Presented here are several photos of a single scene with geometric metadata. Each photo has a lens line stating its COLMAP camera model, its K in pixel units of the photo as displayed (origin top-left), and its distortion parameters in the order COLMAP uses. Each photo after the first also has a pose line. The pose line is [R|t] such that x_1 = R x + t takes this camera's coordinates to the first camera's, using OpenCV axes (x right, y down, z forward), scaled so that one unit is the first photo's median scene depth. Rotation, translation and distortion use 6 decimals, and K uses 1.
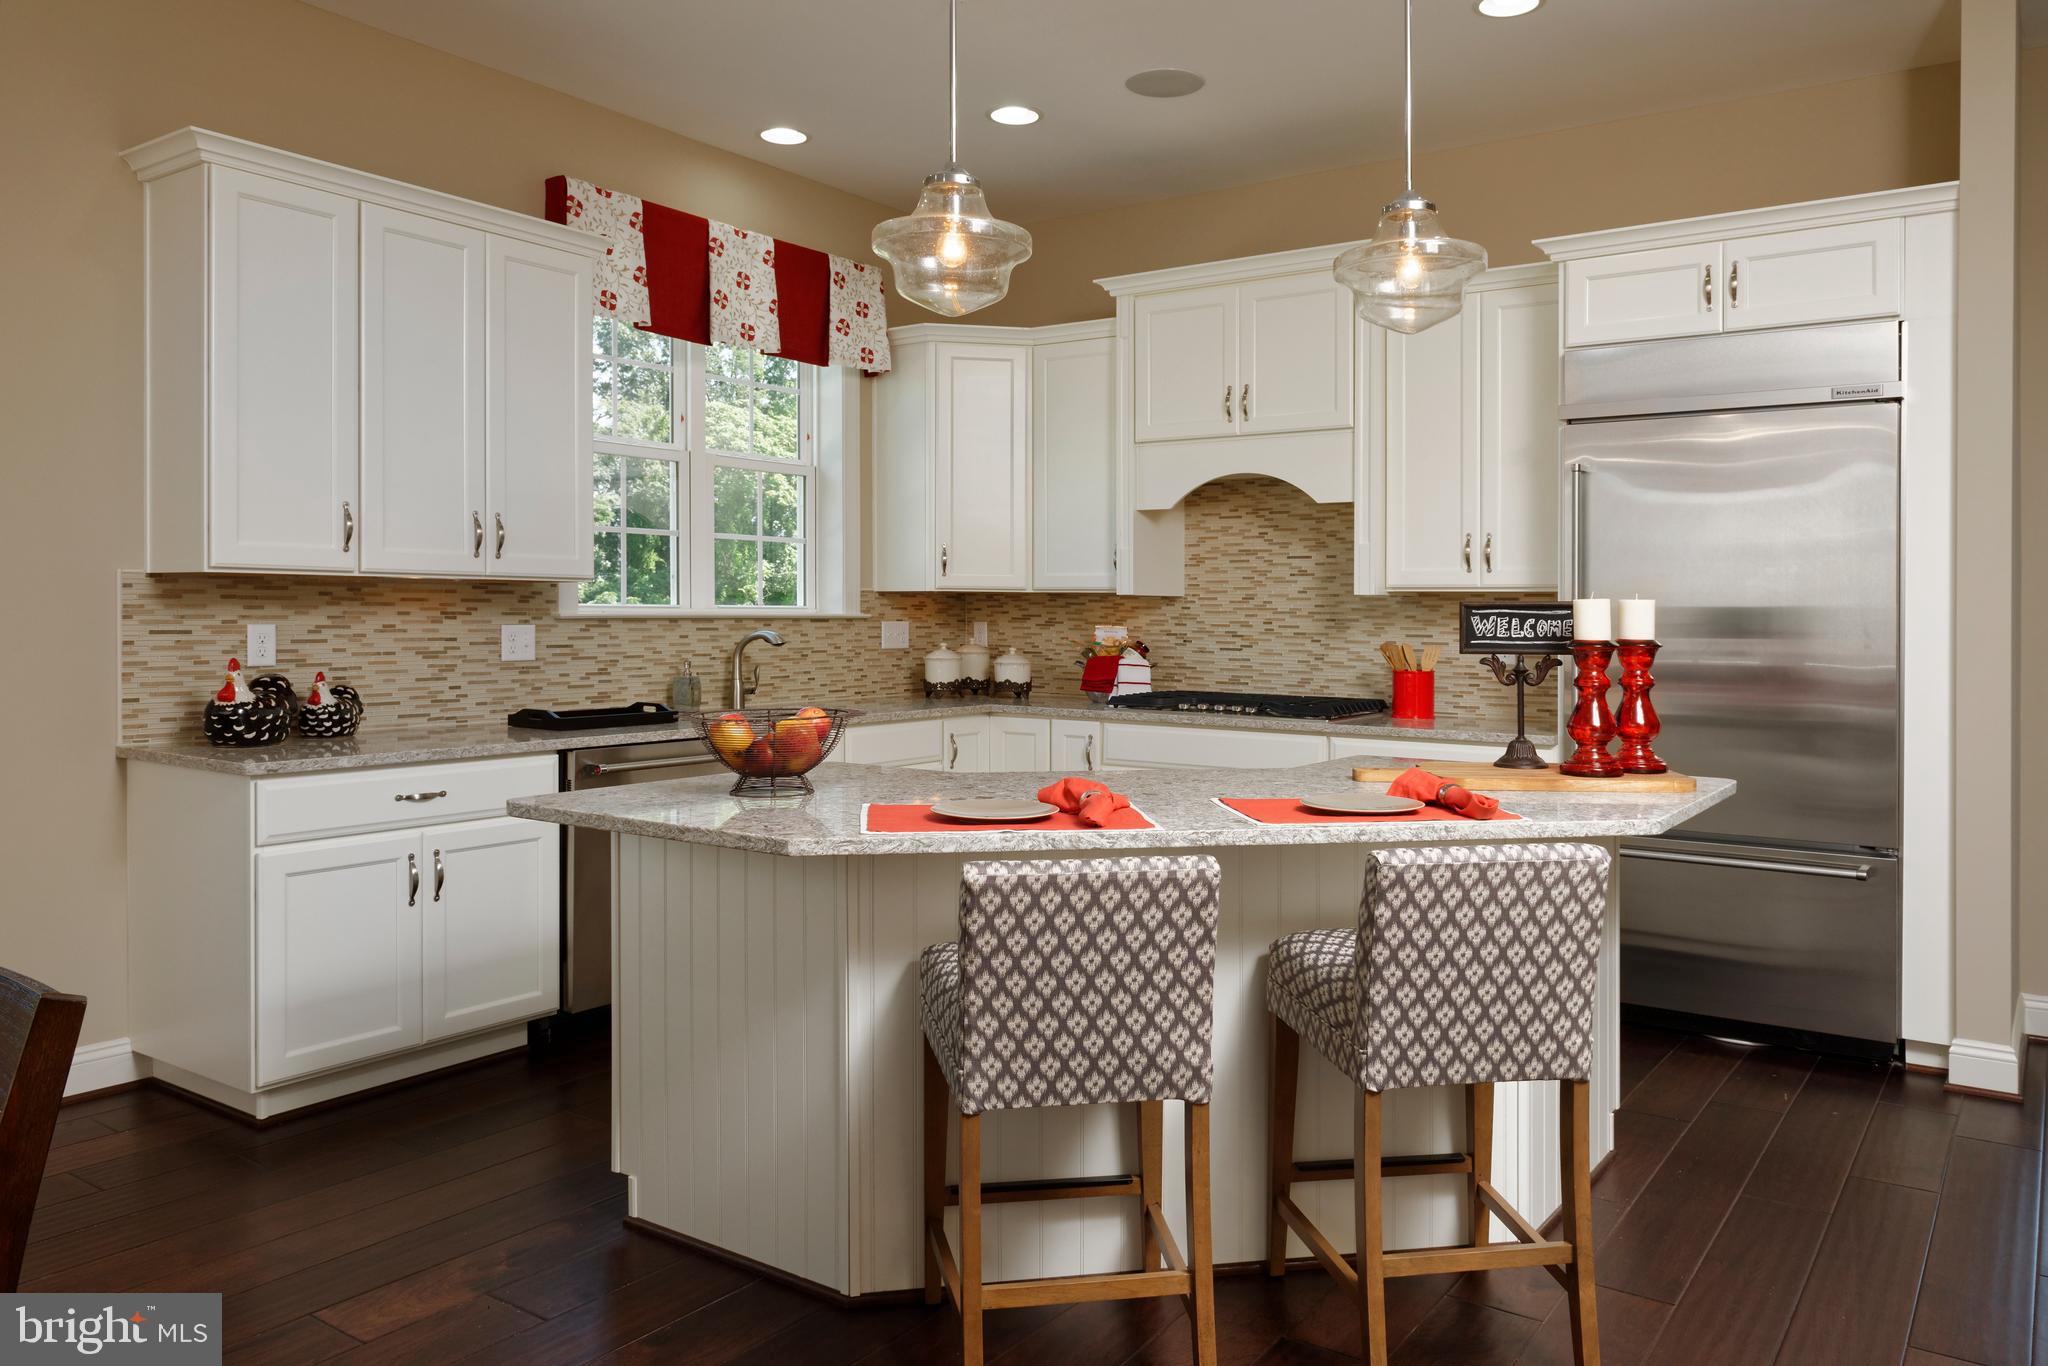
lens RADIAL K [[1447.9, 0, 1085.9], [0, 1447.9, 613.4], [0, 0, 1]] dist [-0.007694, 0.000742]
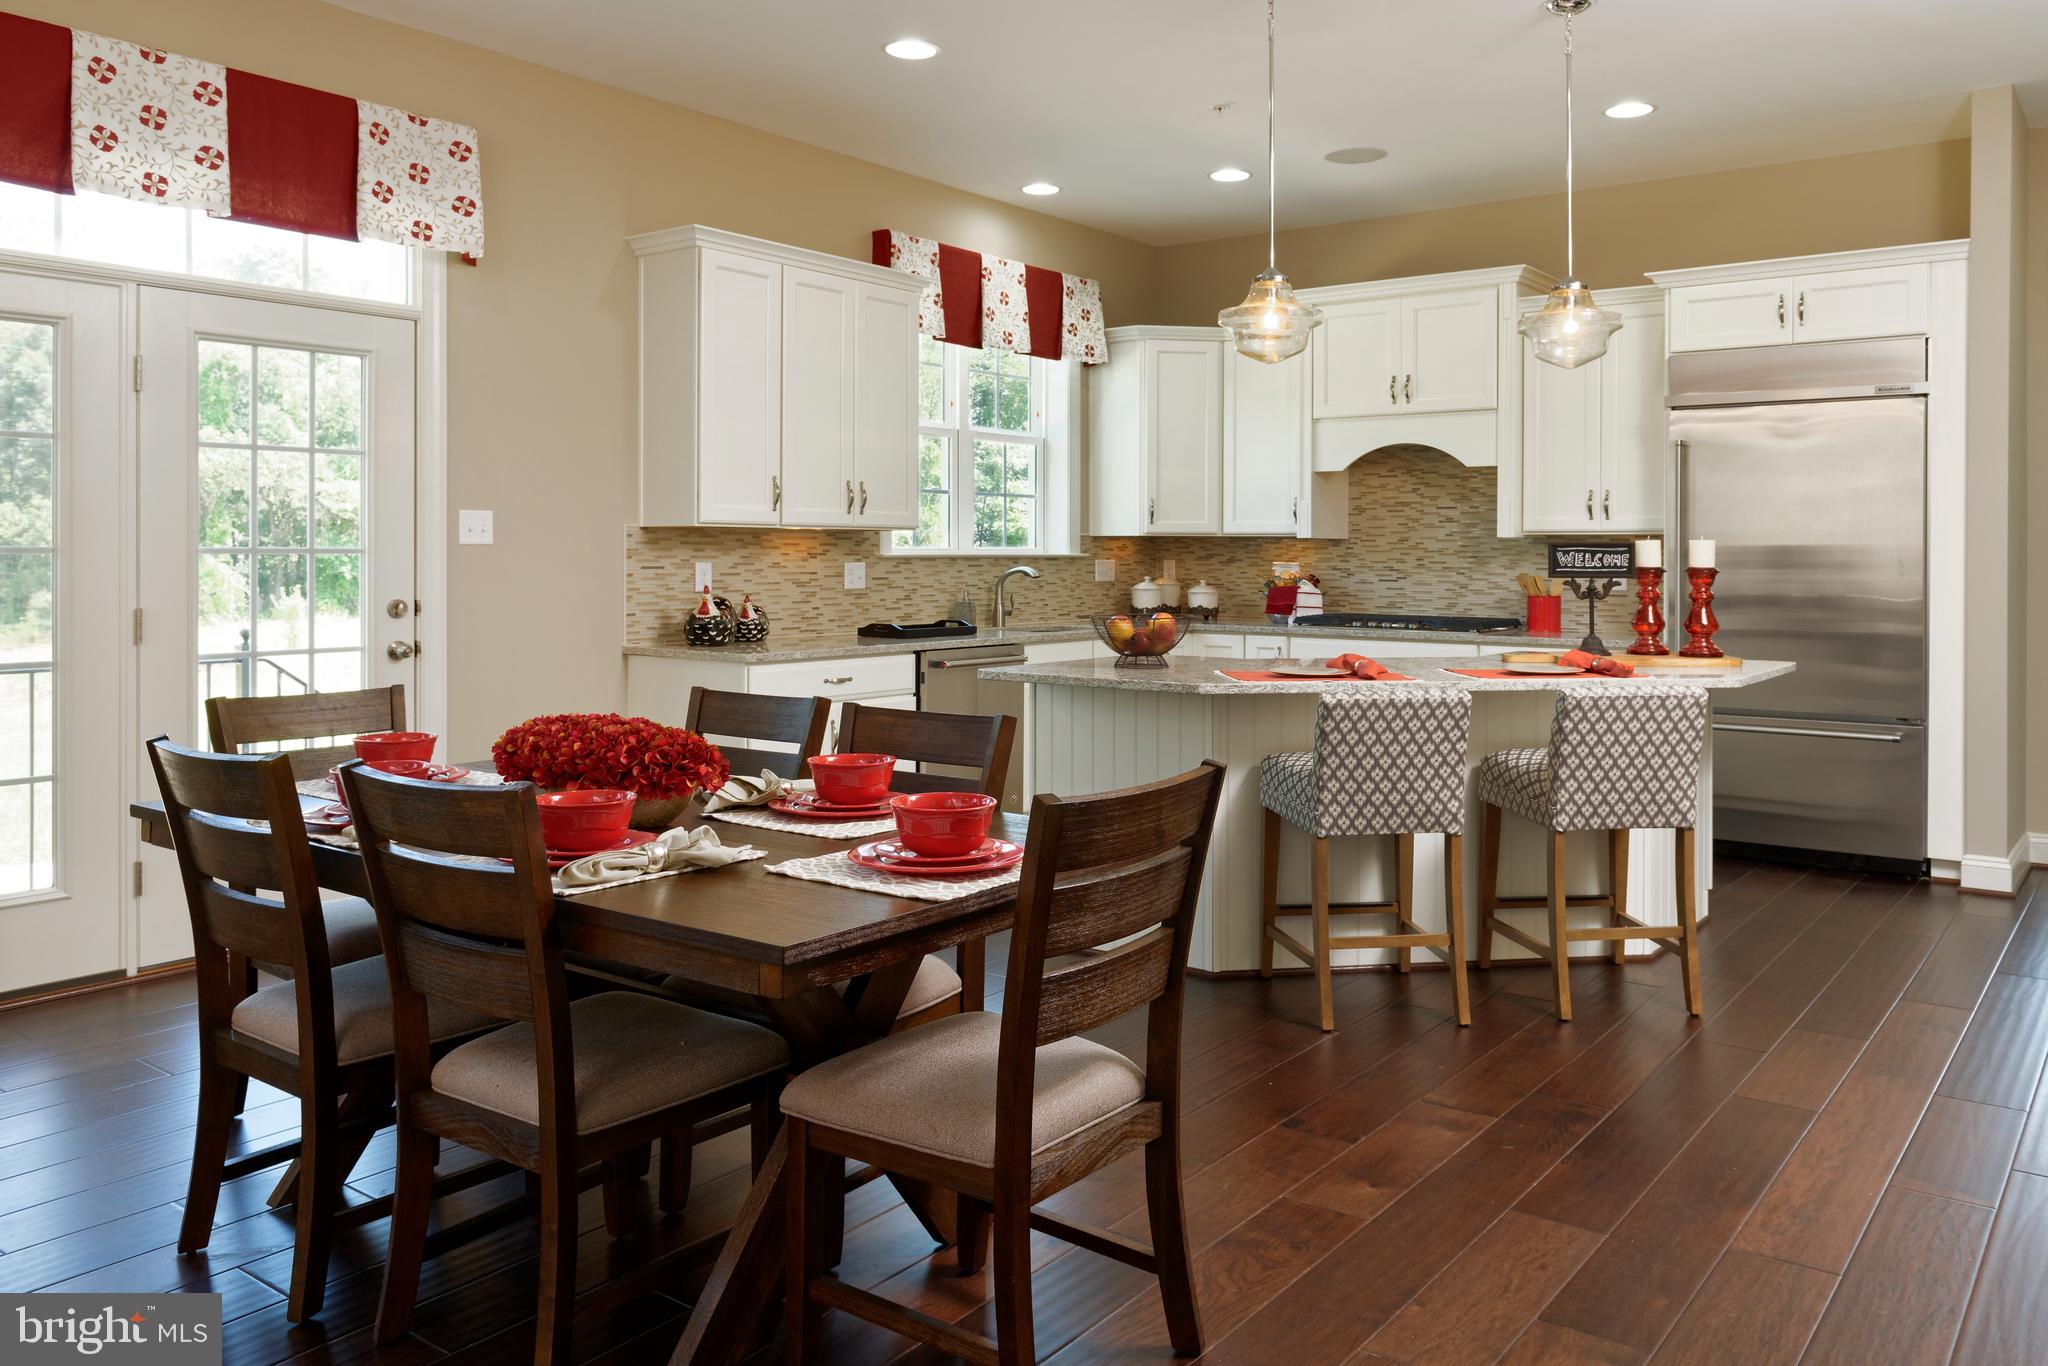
lens RADIAL K [[1447.9, 0, 965.1], [0, 1447.9, 575.4], [0, 0, 1]] dist [-0.007694, 0.000742]
pose [[0.992614, -0.002101, -0.121297, -0.145842], [0.003775, 0.999901, 0.013568, 0.002204], [0.121256, -0.013926, 0.992524, -0.386541]]
